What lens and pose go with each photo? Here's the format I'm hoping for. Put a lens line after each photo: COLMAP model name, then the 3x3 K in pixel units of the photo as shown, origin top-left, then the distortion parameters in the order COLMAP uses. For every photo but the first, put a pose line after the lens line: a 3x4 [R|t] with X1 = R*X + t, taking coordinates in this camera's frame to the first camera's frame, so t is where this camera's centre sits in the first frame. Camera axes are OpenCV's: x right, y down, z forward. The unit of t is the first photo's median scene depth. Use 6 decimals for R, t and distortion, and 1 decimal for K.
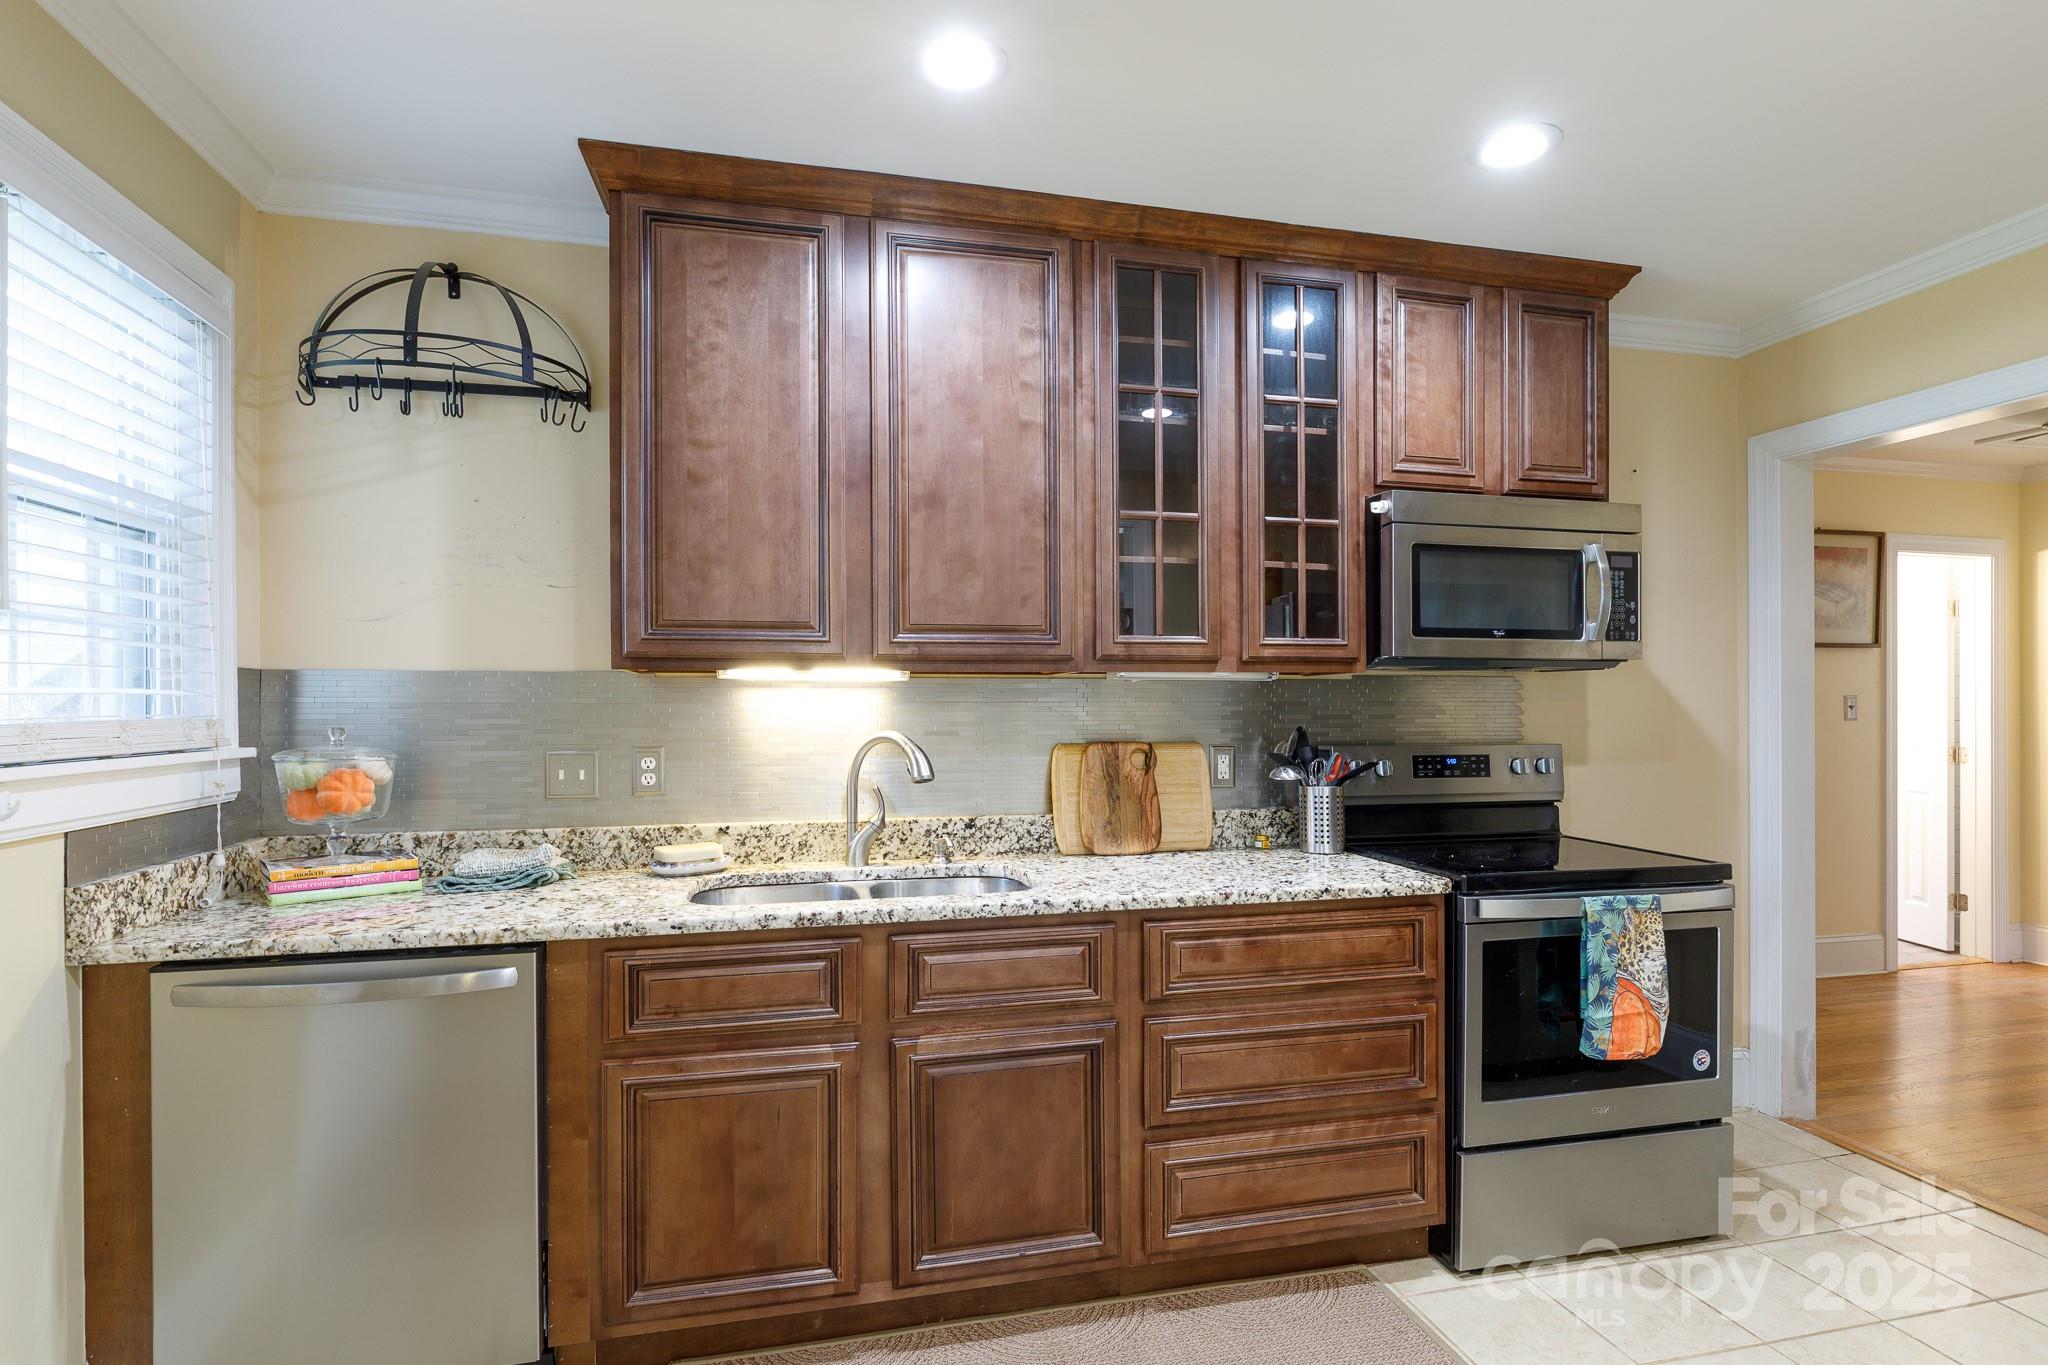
lens RADIAL K [[1012.6, 0, 1025.3], [0, 1012.6, 702.2], [0, 0, 1]] dist [-0.002428, -0.000198]
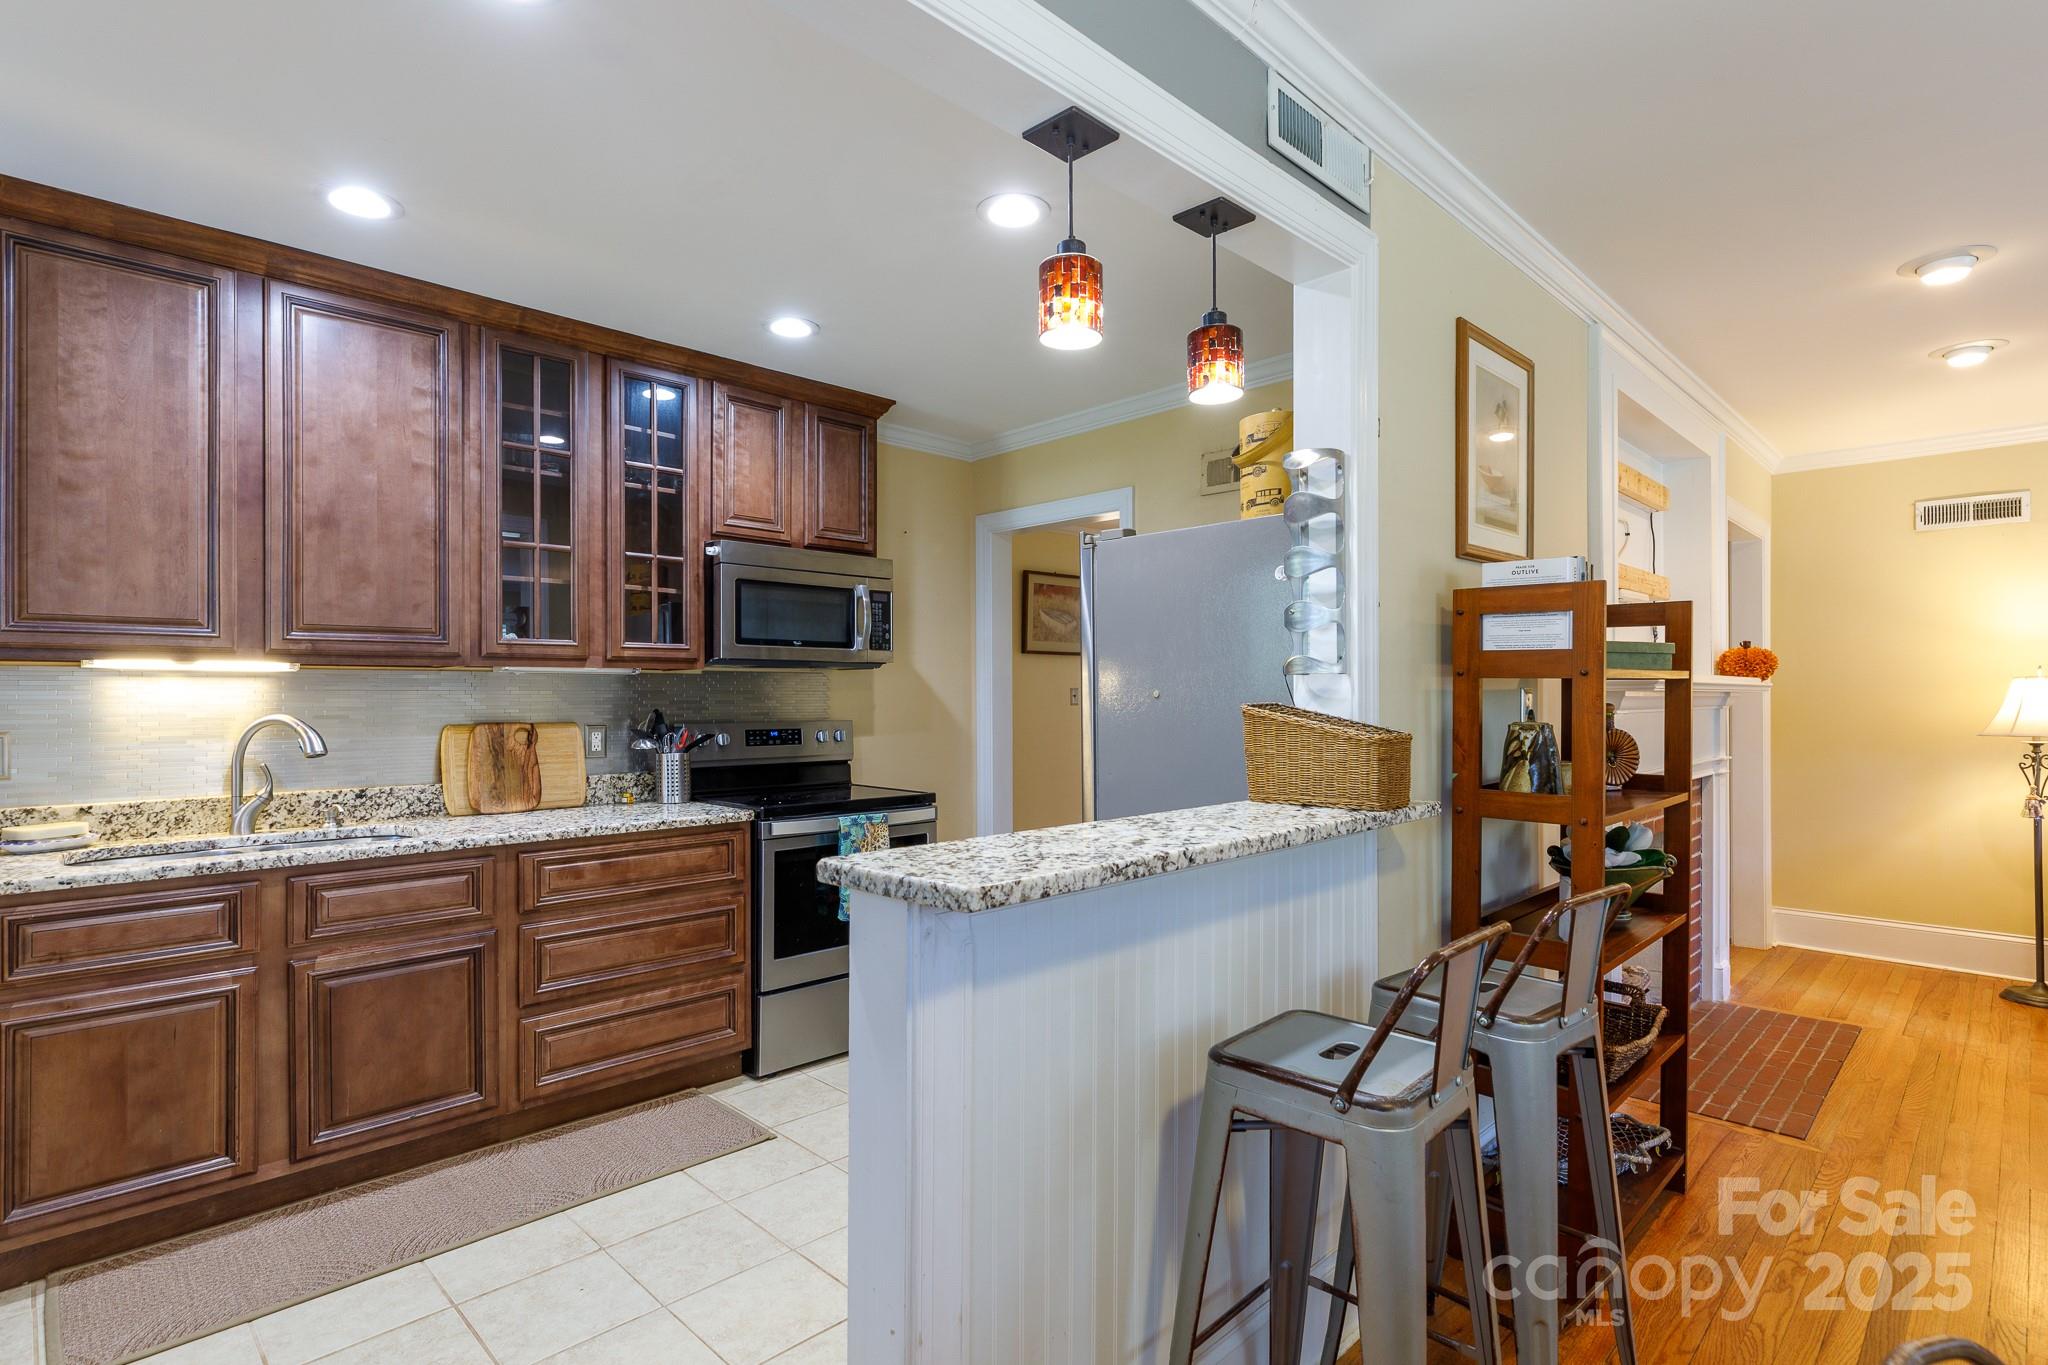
lens RADIAL K [[1011.2, 0, 1024.7], [0, 1011.2, 687.3], [0, 0, 1]] dist [-0.002243, 0.000422]
pose [[0.855219, 0.003008, 0.518259, -0.004122], [0.001232, 0.999969, -0.007837, 0.007578], [-0.518266, 0.007341, 0.855188, -0.448864]]
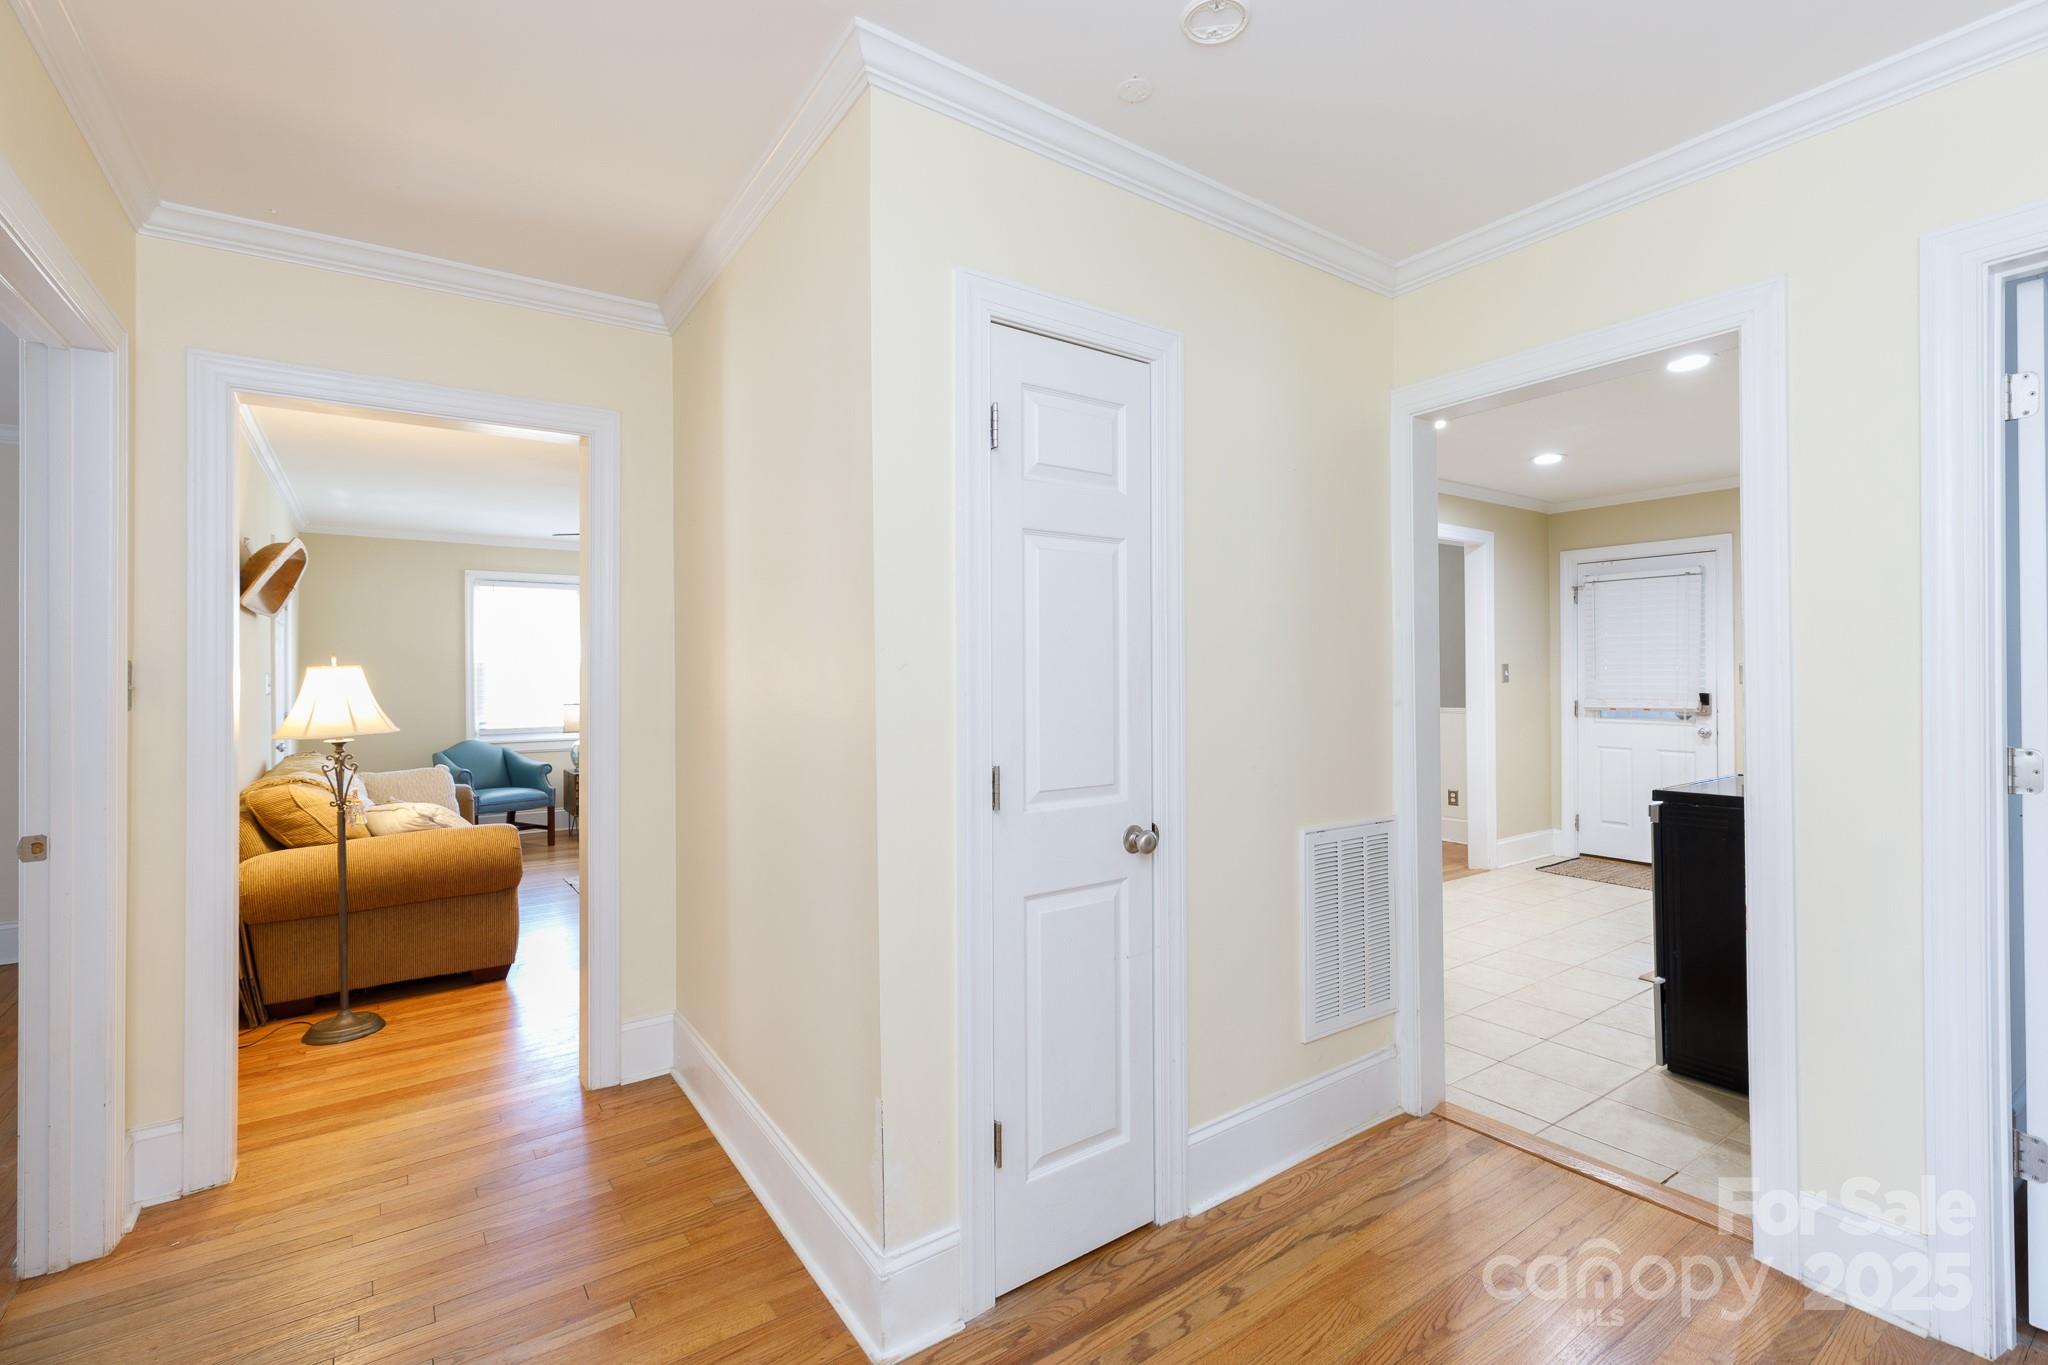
lens RADIAL K [[906.9, 0, 1025.2], [0, 906.9, 673.2], [0, 0, 1]] dist [0.002916, 0.000392]
pose [[-0.931896, 0.005719, -0.362682, 1.964623], [0.007900, 0.999959, -0.004530, 0.000627], [0.362641, -0.007086, -0.931902, 1.888925]]
